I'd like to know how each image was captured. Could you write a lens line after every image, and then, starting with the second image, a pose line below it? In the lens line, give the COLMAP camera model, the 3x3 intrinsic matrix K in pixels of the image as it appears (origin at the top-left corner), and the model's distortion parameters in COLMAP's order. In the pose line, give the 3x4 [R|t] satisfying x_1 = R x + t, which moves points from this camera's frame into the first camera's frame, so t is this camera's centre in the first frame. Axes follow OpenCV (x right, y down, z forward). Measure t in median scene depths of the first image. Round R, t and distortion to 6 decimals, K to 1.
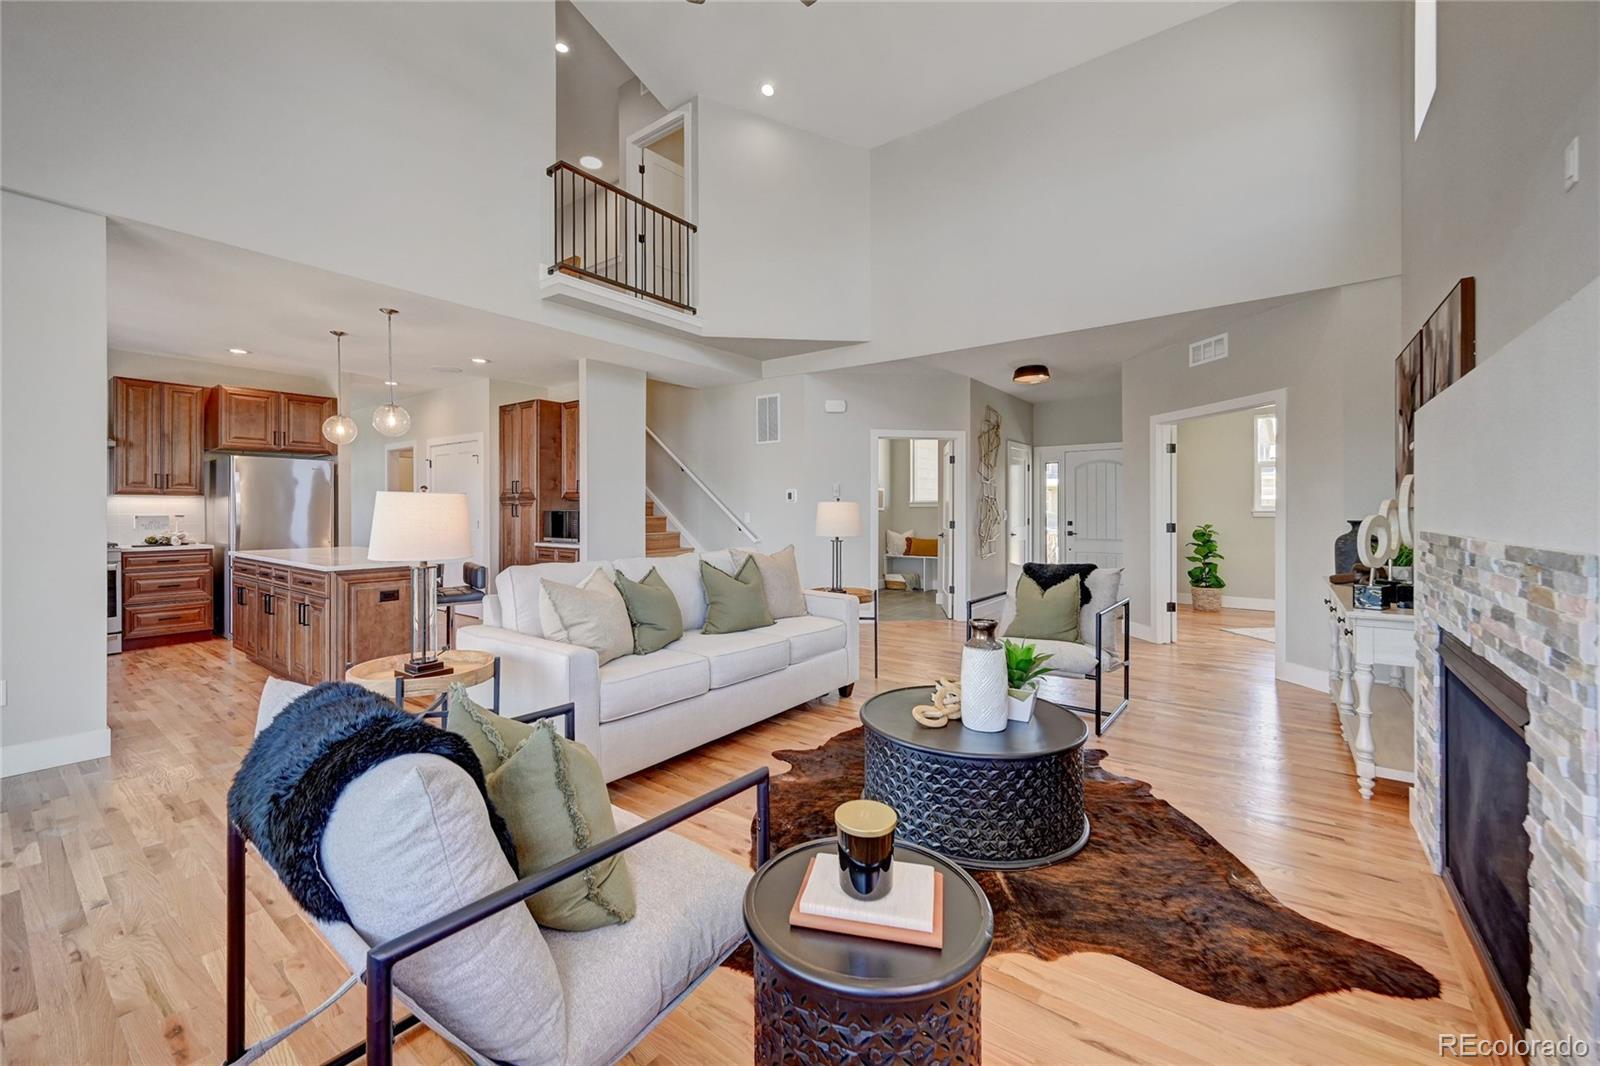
lens RADIAL K [[642.3, 0, 781.7], [0, 642.3, 513.6], [0, 0, 1]] dist [0.001768, -0.000621]
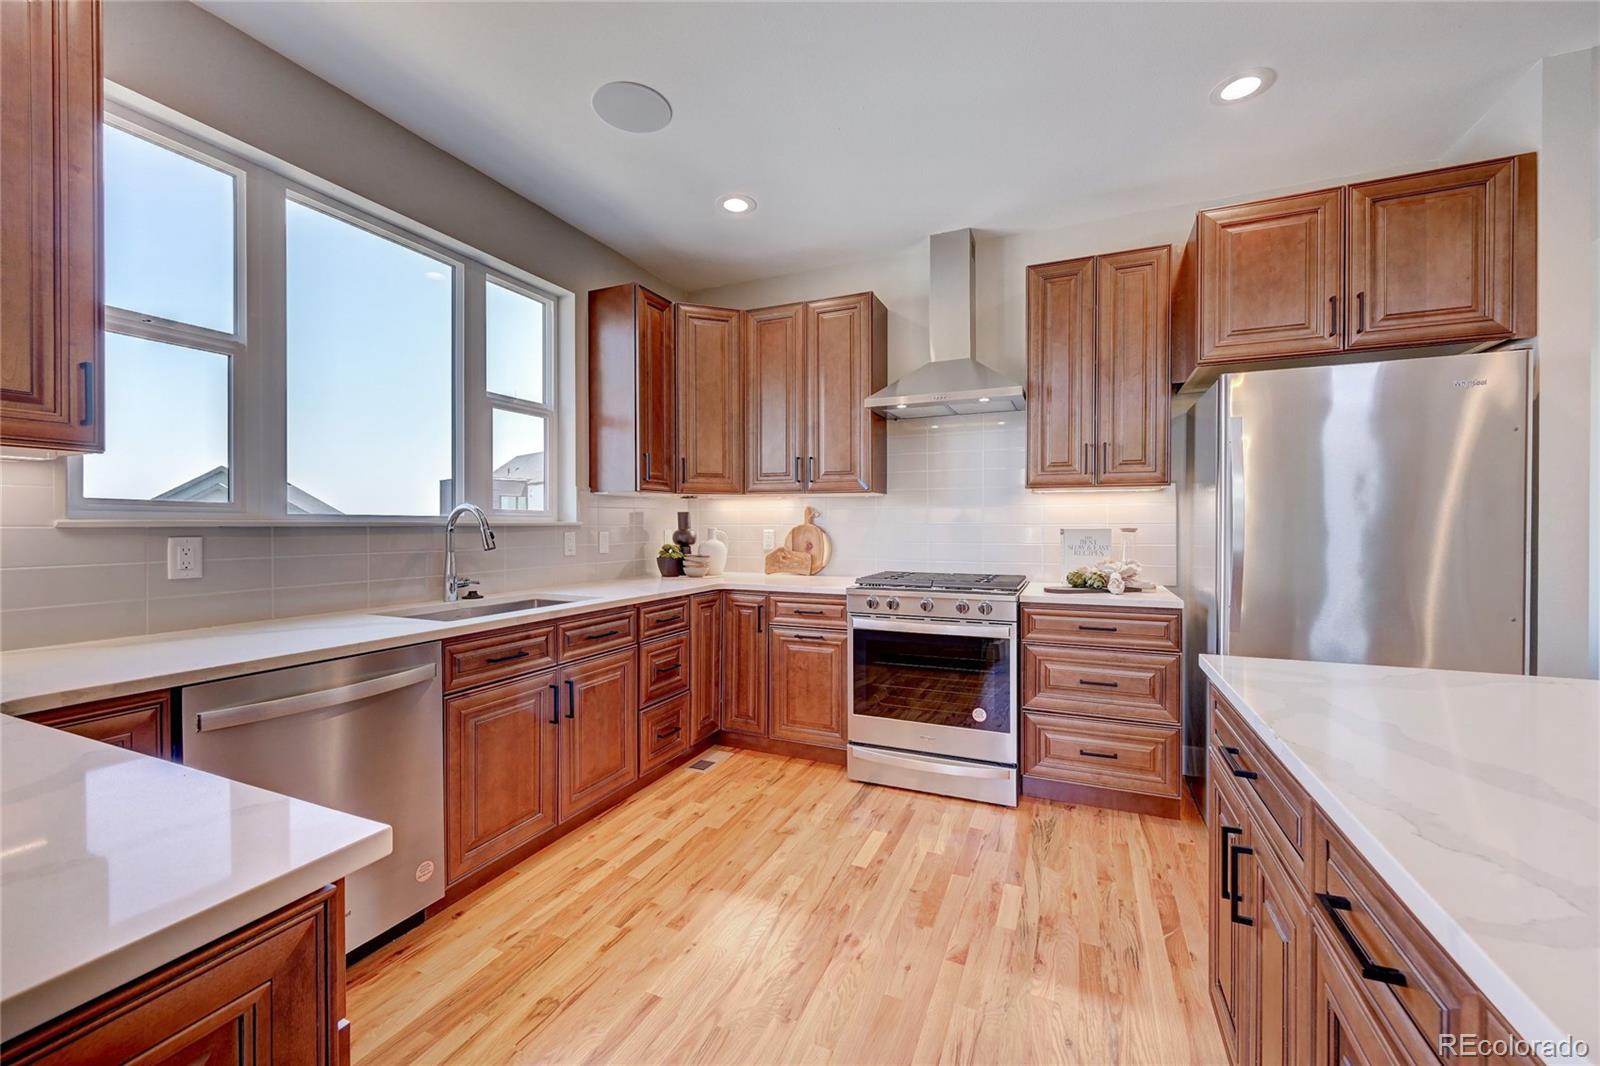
lens RADIAL K [[642.3, 0, 800.0], [0, 642.3, 530.7], [0, 0, 1]] dist [0.001768, -0.000621]
pose [[0.254676, 0.005710, -0.967010, -0.540048], [-0.001783, 0.999984, 0.005435, 0.002069], [0.967025, 0.000340, 0.254682, 0.648142]]
